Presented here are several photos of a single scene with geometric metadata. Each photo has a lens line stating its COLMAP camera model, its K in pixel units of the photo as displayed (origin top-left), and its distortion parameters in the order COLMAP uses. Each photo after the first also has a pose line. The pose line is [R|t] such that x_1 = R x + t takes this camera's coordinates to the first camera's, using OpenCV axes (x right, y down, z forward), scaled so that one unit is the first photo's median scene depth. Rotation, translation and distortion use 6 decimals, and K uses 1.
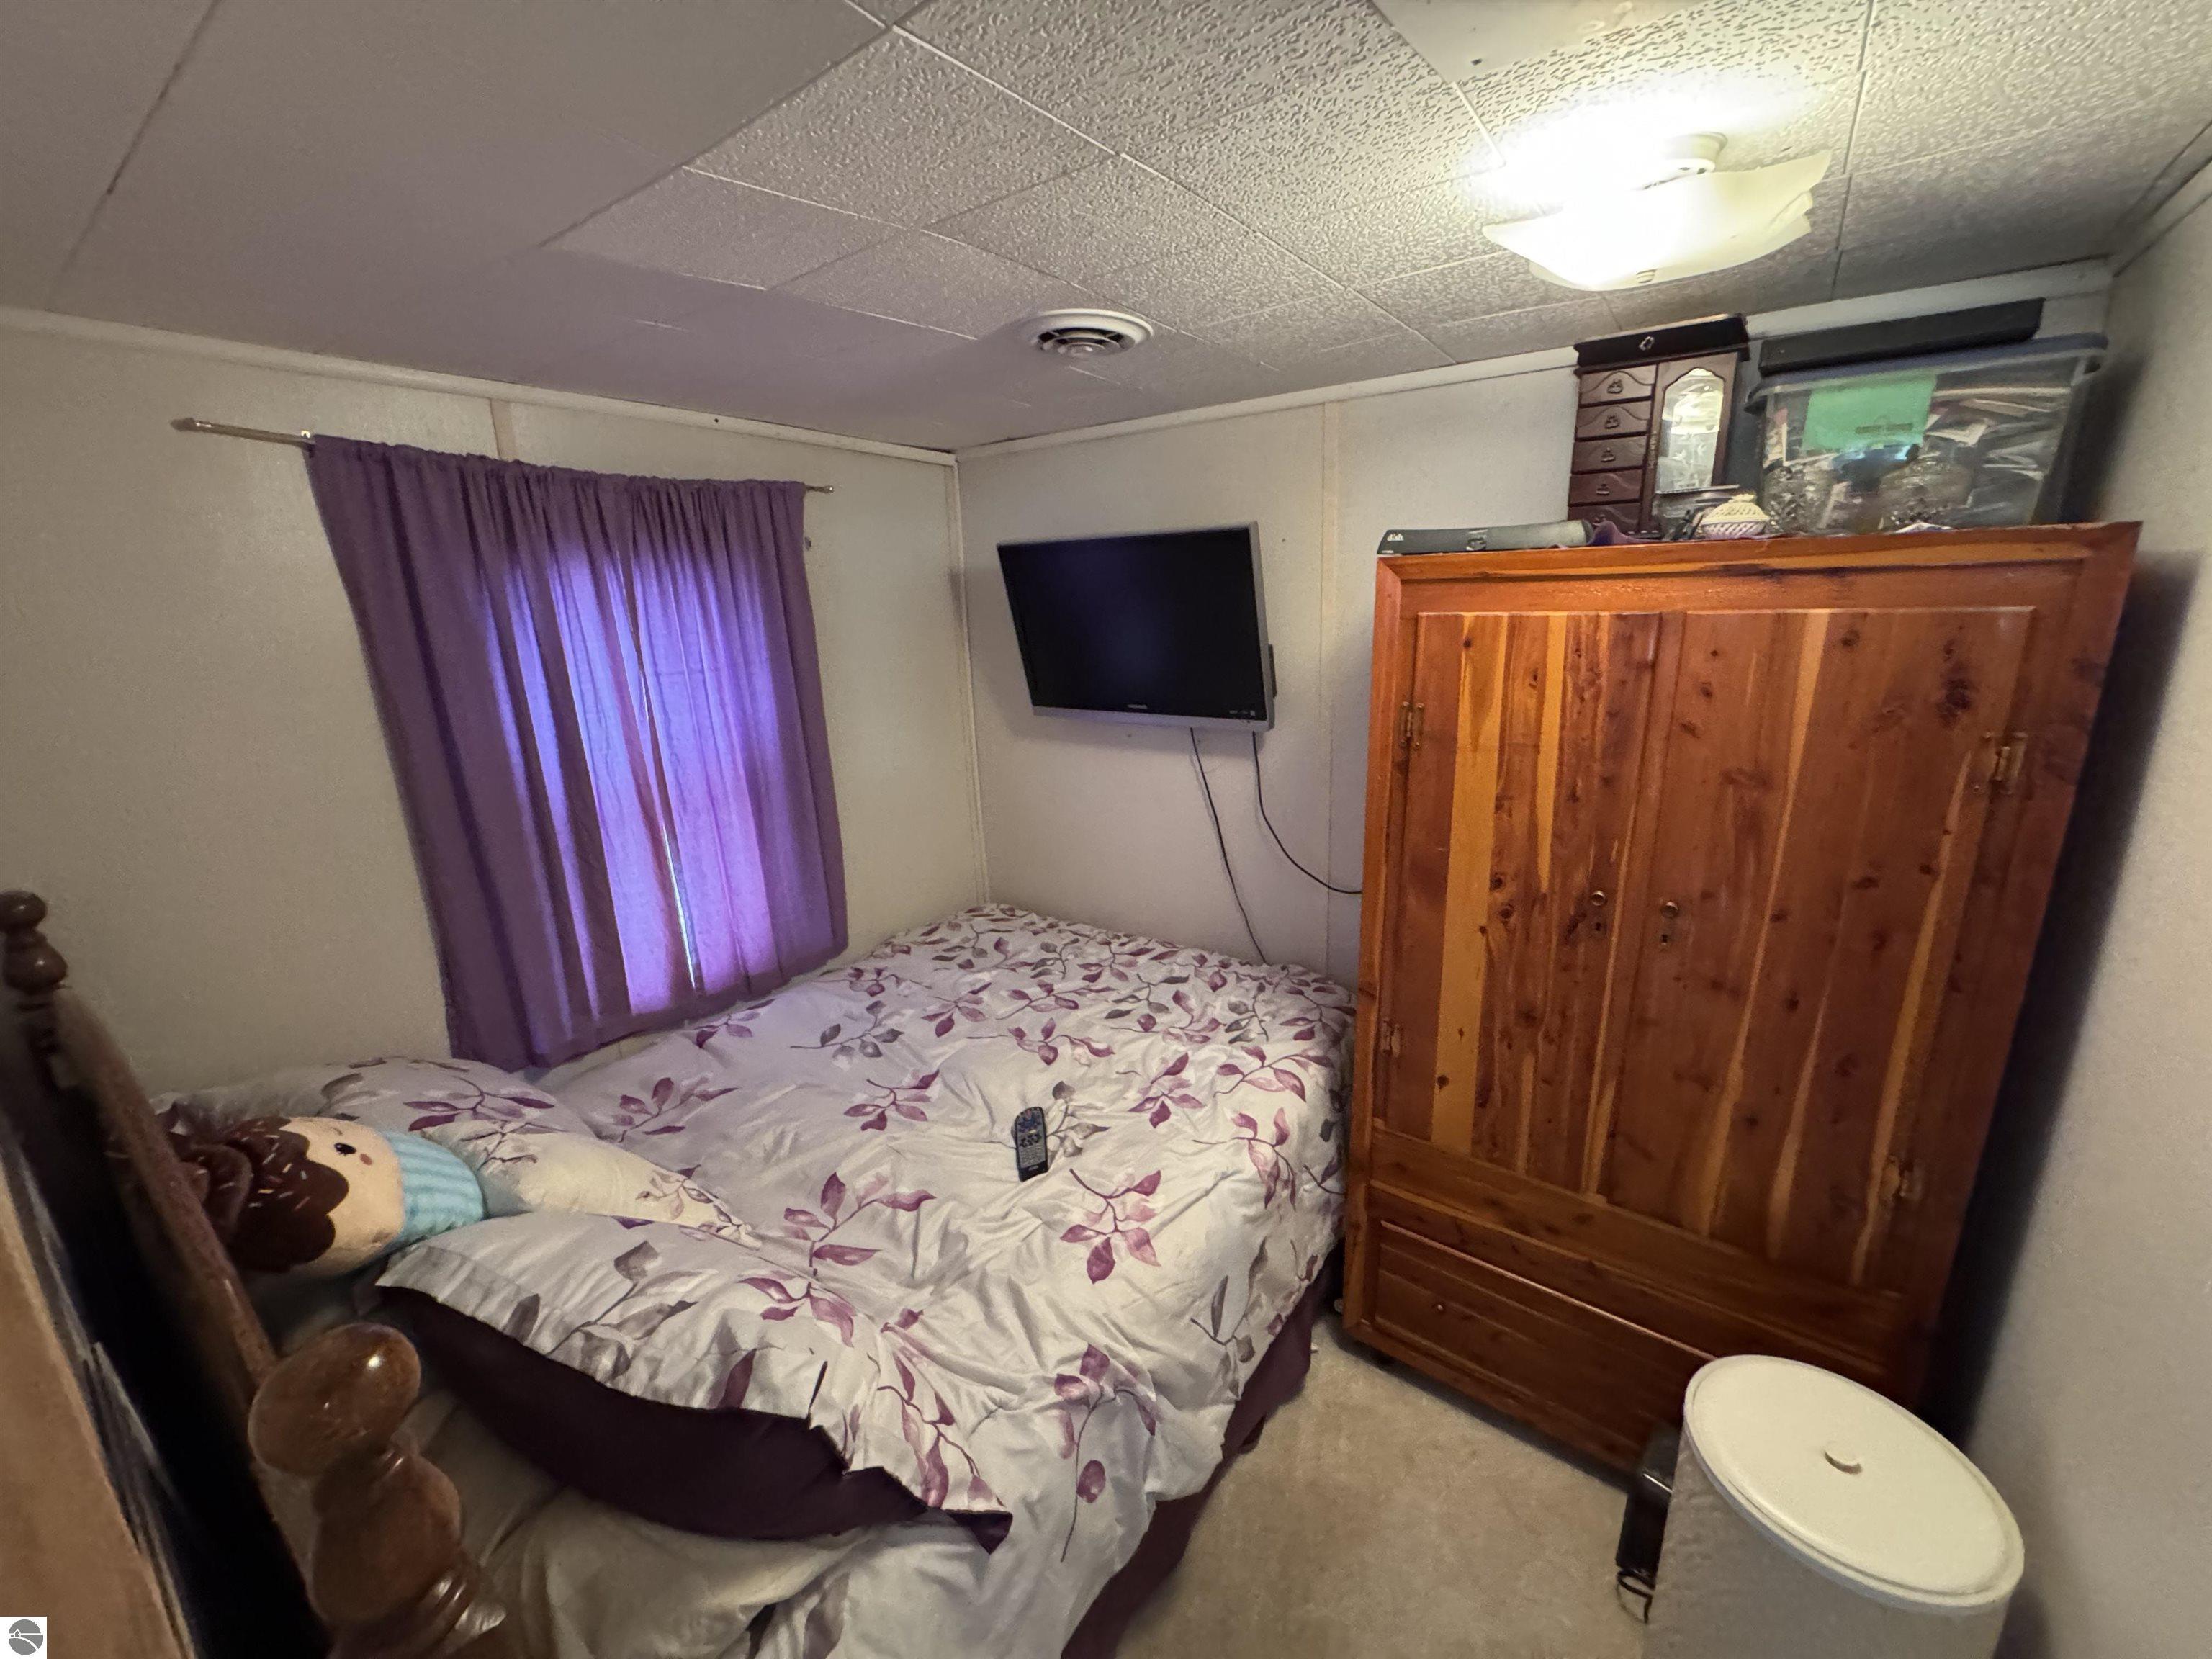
lens RADIAL K [[871.6, 0, 1106.0], [0, 871.6, 831.1], [0, 0, 1]] dist [-0.004377, 0.000708]
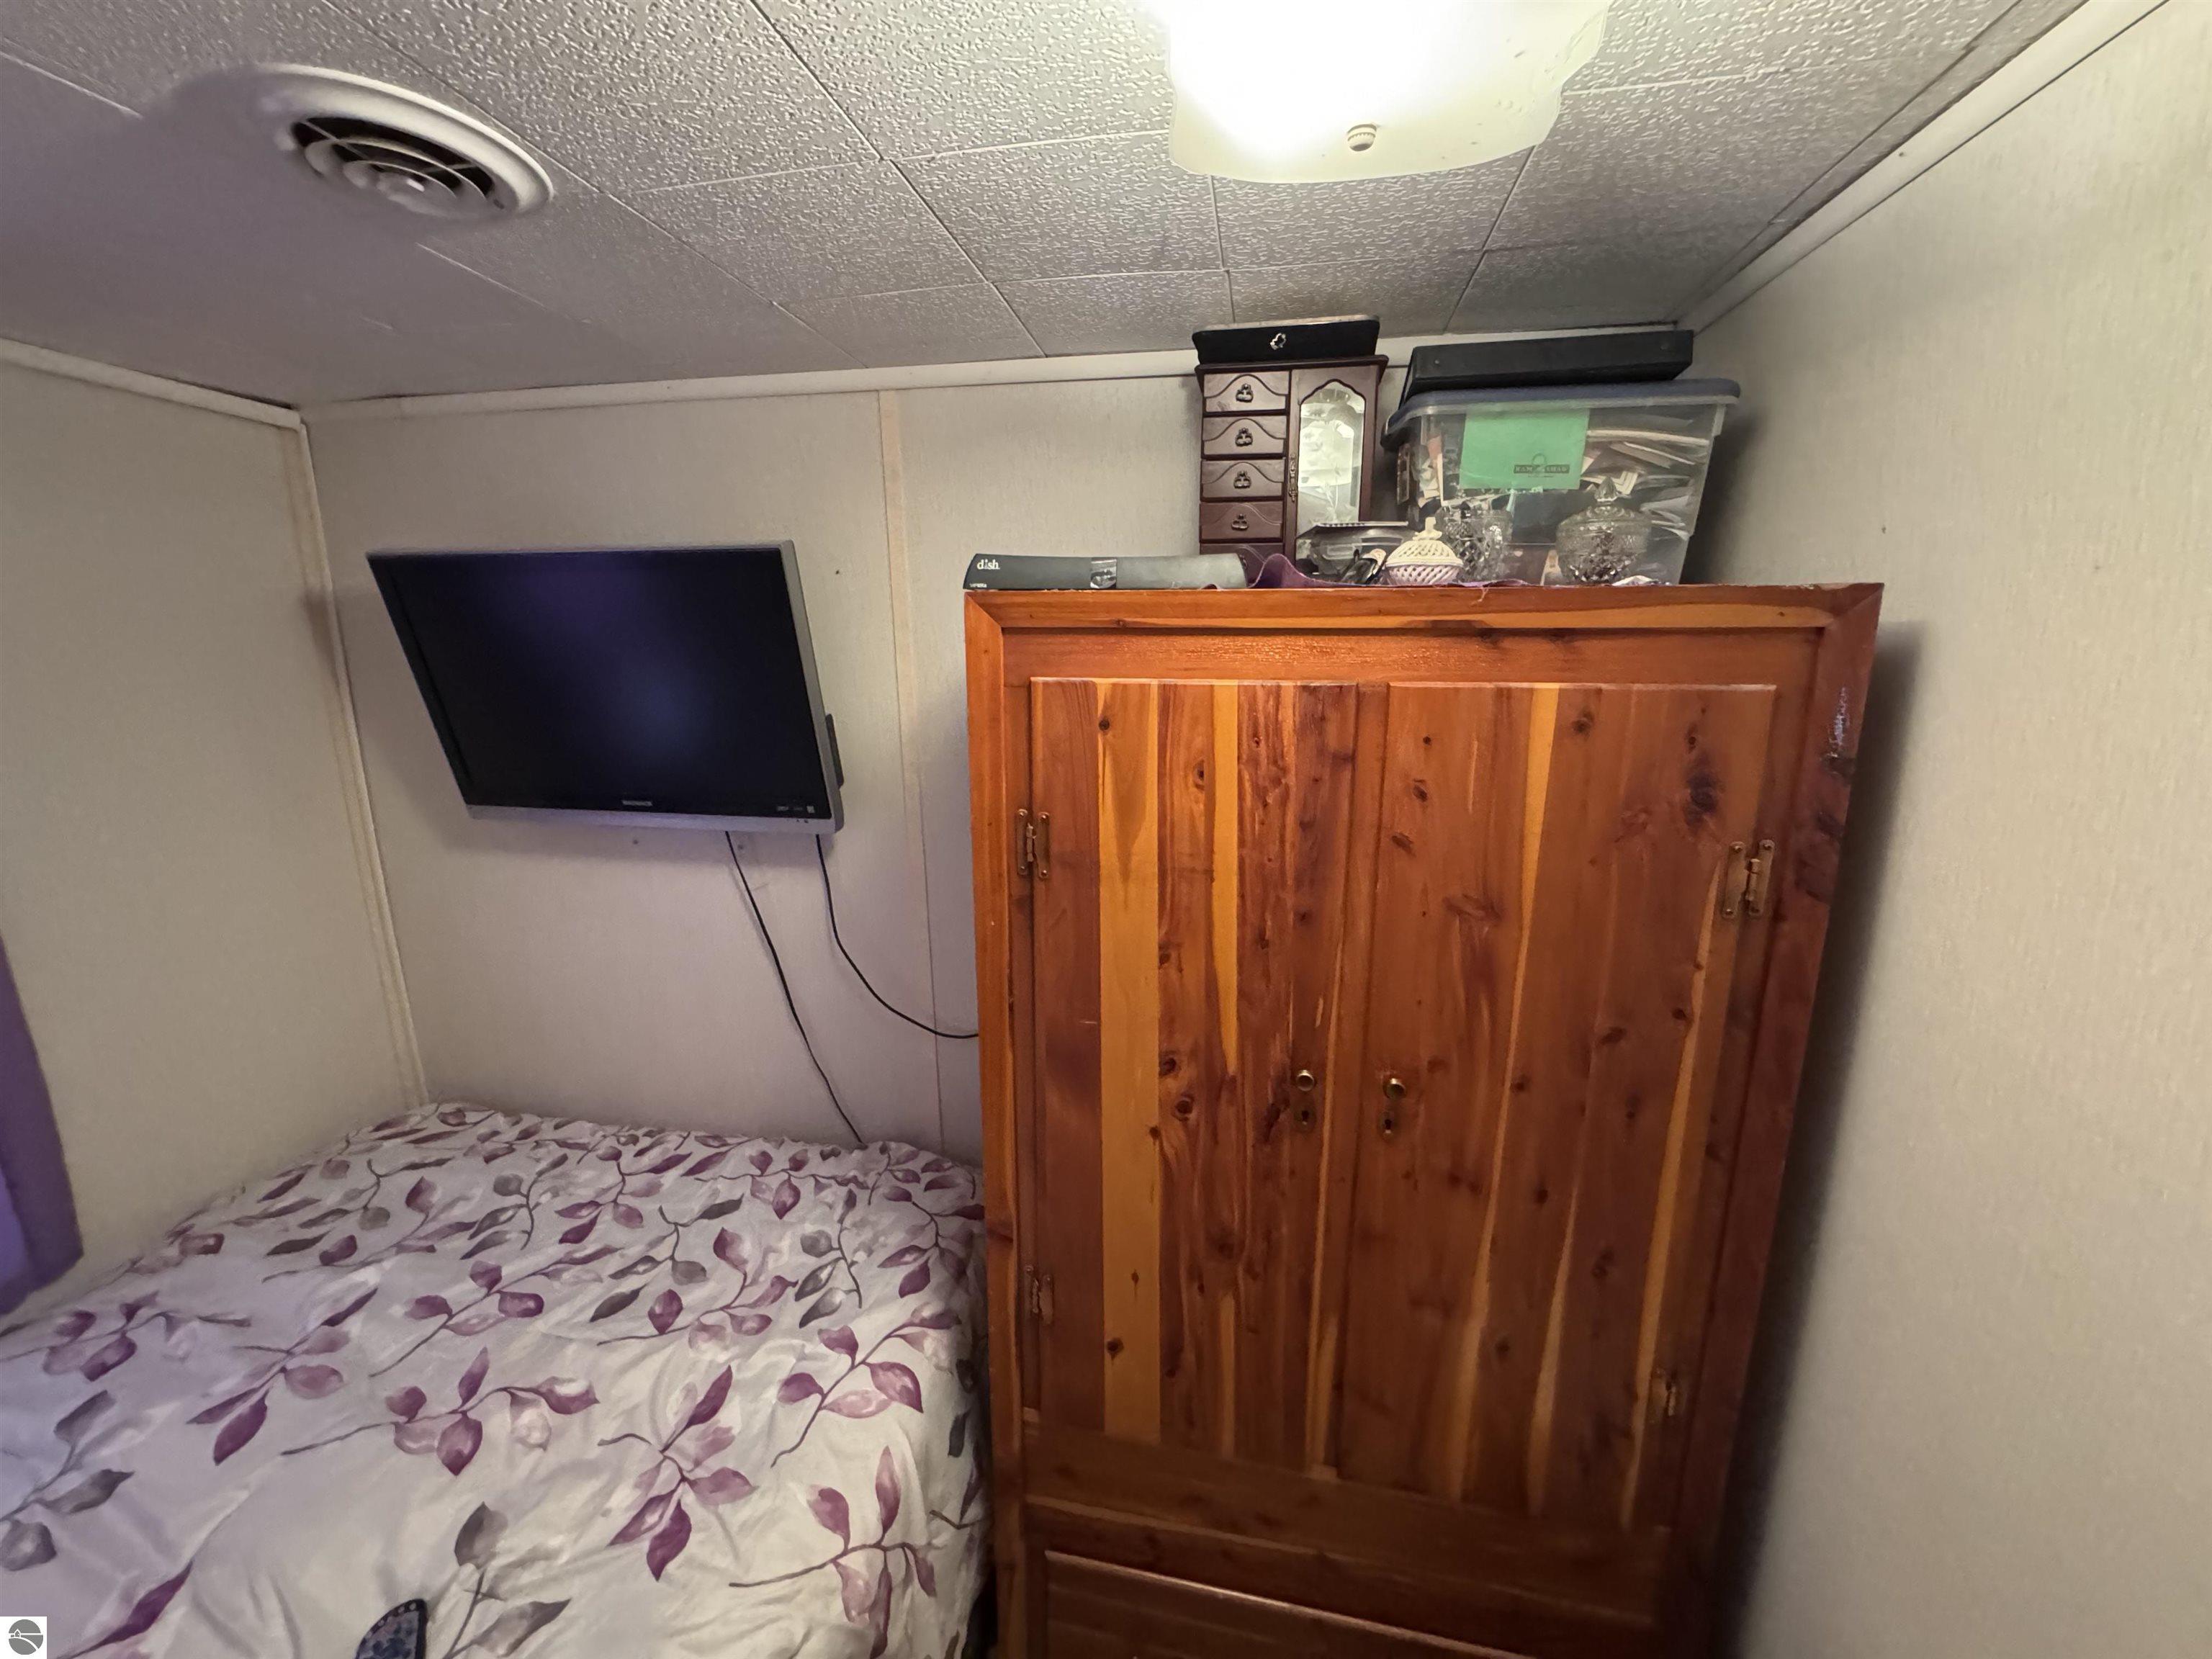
lens RADIAL K [[871.6, 0, 1101.3], [0, 871.6, 827.1], [0, 0, 1]] dist [-0.004377, 0.000708]
pose [[0.903158, -0.057862, 0.425391, 0.113589], [0.085238, 0.995317, -0.045587, -0.097780], [-0.420761, 0.077431, 0.903861, 0.370308]]
